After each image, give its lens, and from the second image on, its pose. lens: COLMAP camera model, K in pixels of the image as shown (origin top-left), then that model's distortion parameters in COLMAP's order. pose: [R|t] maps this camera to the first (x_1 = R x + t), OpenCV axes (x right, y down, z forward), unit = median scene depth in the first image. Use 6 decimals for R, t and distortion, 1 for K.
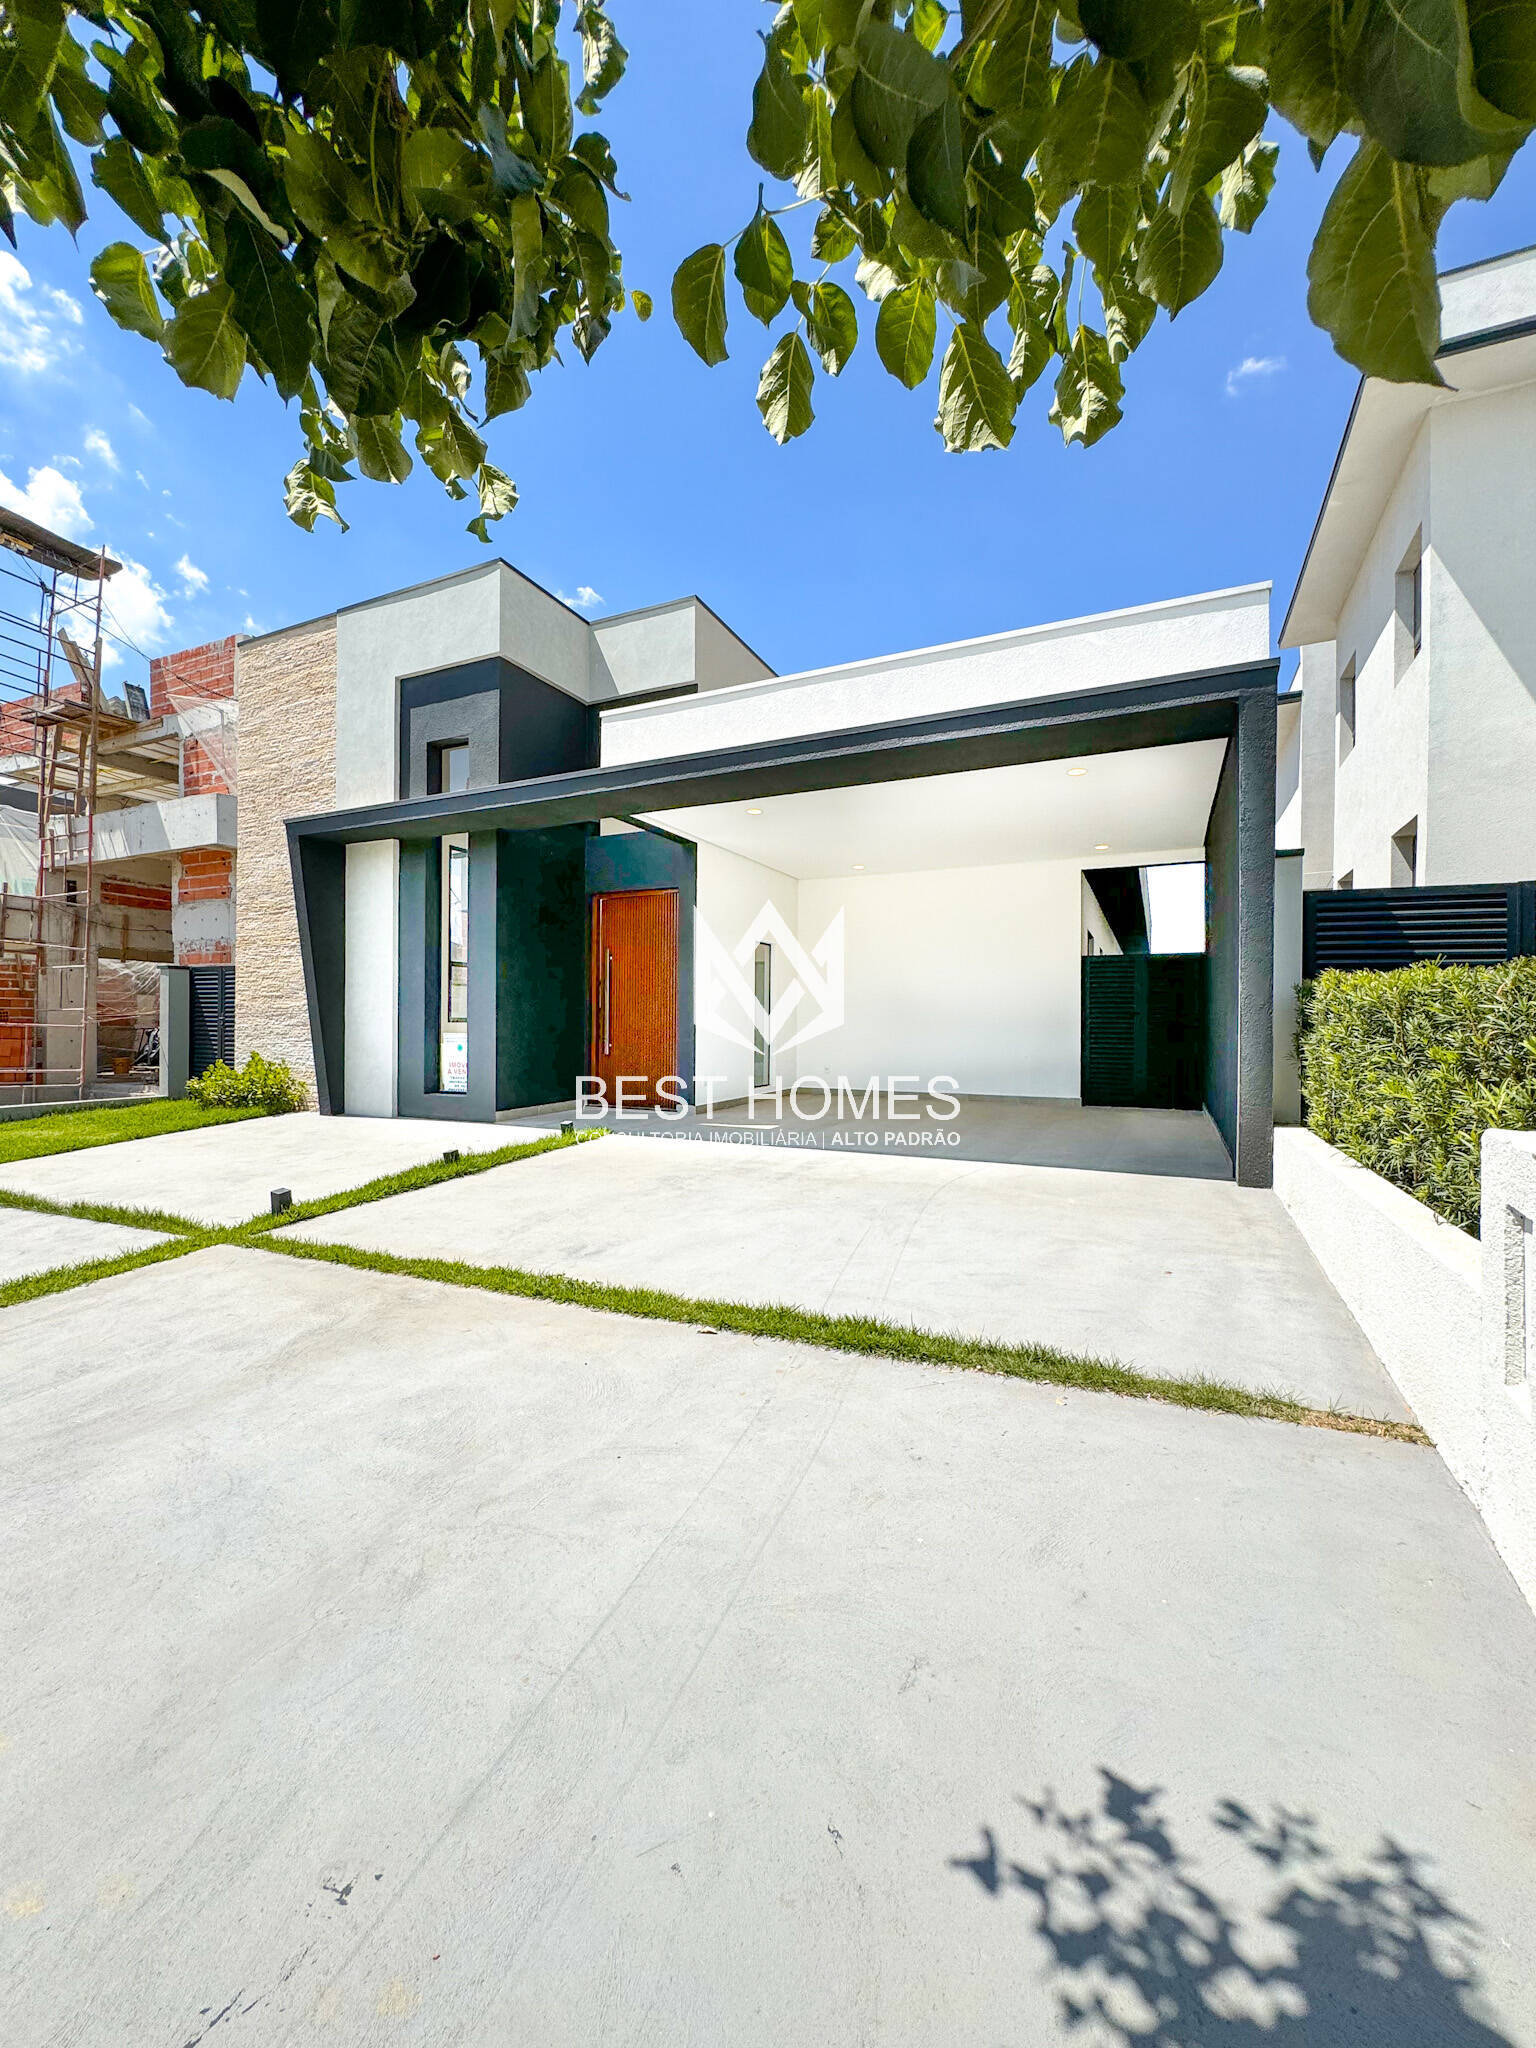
lens RADIAL K [[823.7, 0, 778.8], [0, 823.7, 1016.3], [0, 0, 1]] dist [-0.003242, 0.000131]
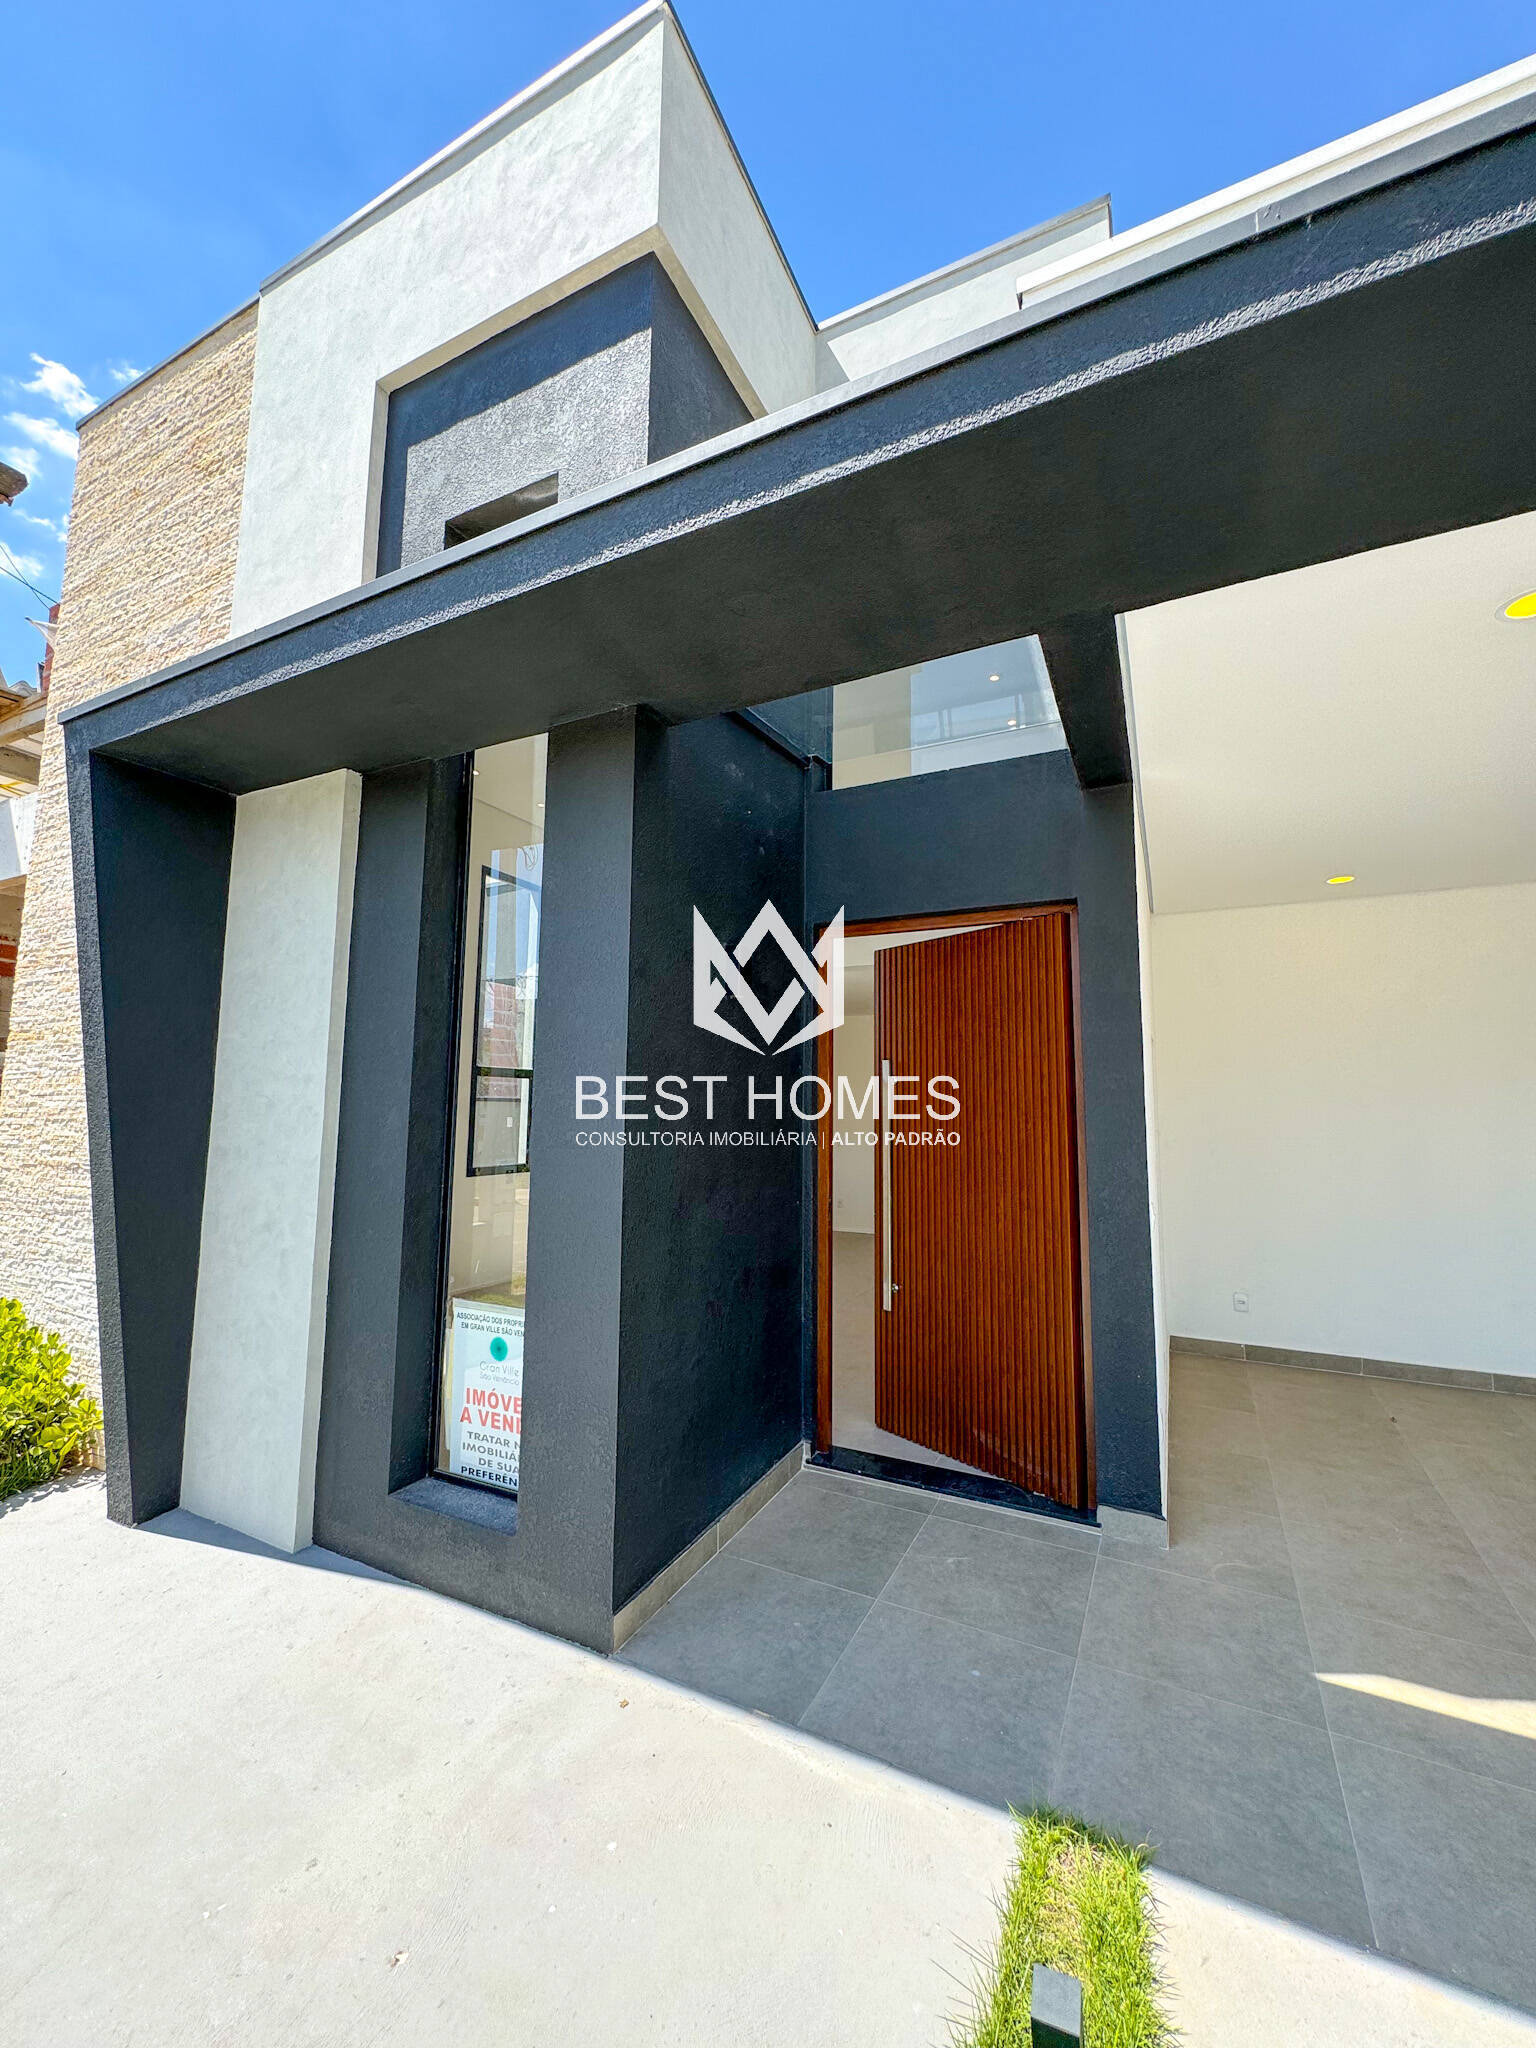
lens RADIAL K [[823.7, 0, 765.0], [0, 823.7, 1023.4], [0, 0, 1]] dist [-0.003242, 0.000131]
pose [[0.999369, 0.005292, -0.035114, -0.261109], [-0.008655, 0.995314, -0.096309, -0.064064], [0.034440, 0.096552, 0.994732, 0.638406]]
